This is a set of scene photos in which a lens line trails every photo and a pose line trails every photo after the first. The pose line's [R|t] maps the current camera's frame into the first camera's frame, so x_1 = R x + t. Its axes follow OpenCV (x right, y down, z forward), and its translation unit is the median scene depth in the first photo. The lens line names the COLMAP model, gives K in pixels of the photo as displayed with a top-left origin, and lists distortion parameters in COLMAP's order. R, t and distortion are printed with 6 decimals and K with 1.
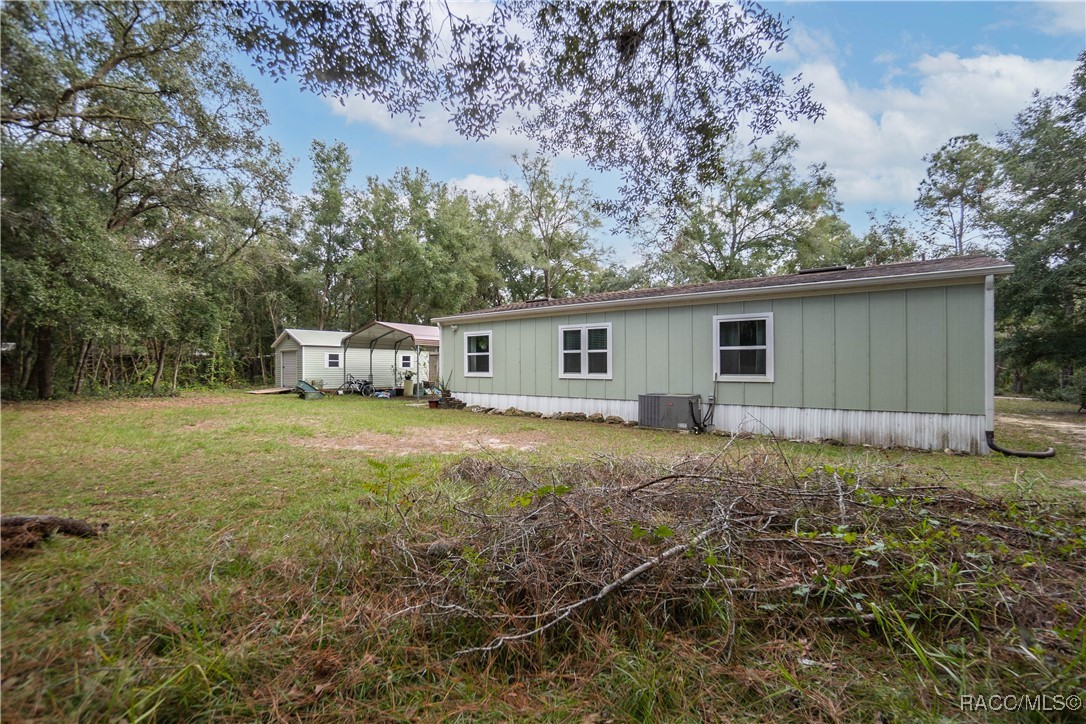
lens RADIAL K [[500.3, 0, 539.8], [0, 500.3, 362.8], [0, 0, 1]] dist [-0.001700, -0.000043]
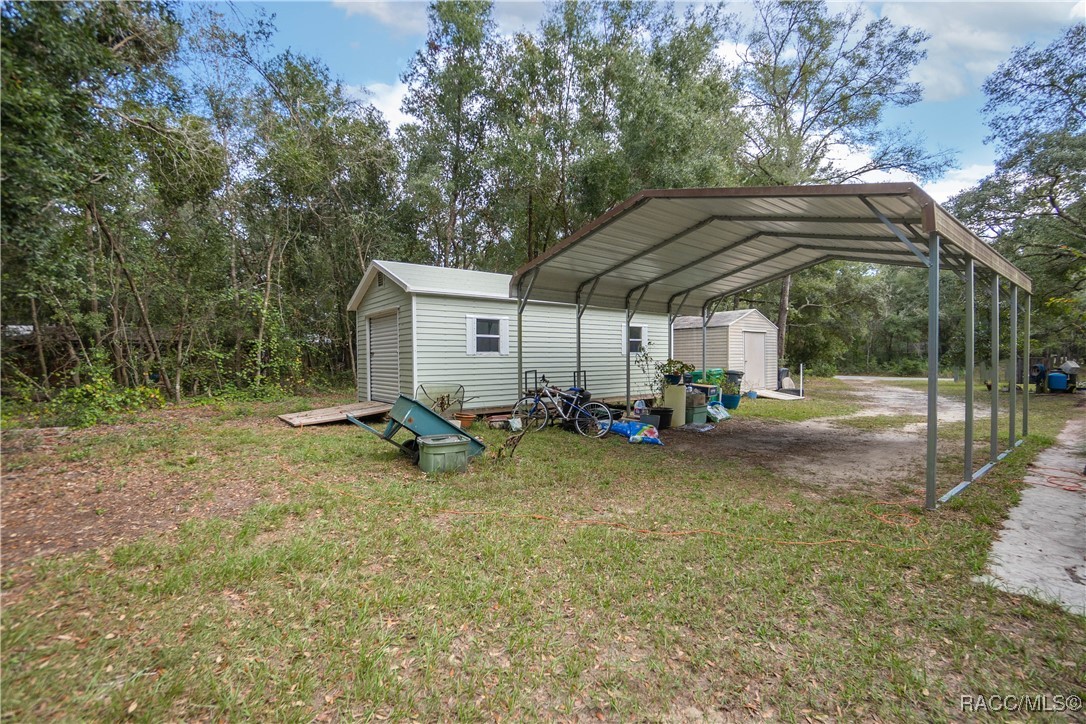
lens RADIAL K [[461.7, 0, 545.6], [0, 461.7, 362.6], [0, 0, 1]] dist [0.000628, 0.000004]
pose [[0.985036, -0.001793, -0.172340, -0.305913], [0.003743, 0.999933, 0.010990, 0.012712], [0.172309, -0.011470, 0.984976, 0.653073]]
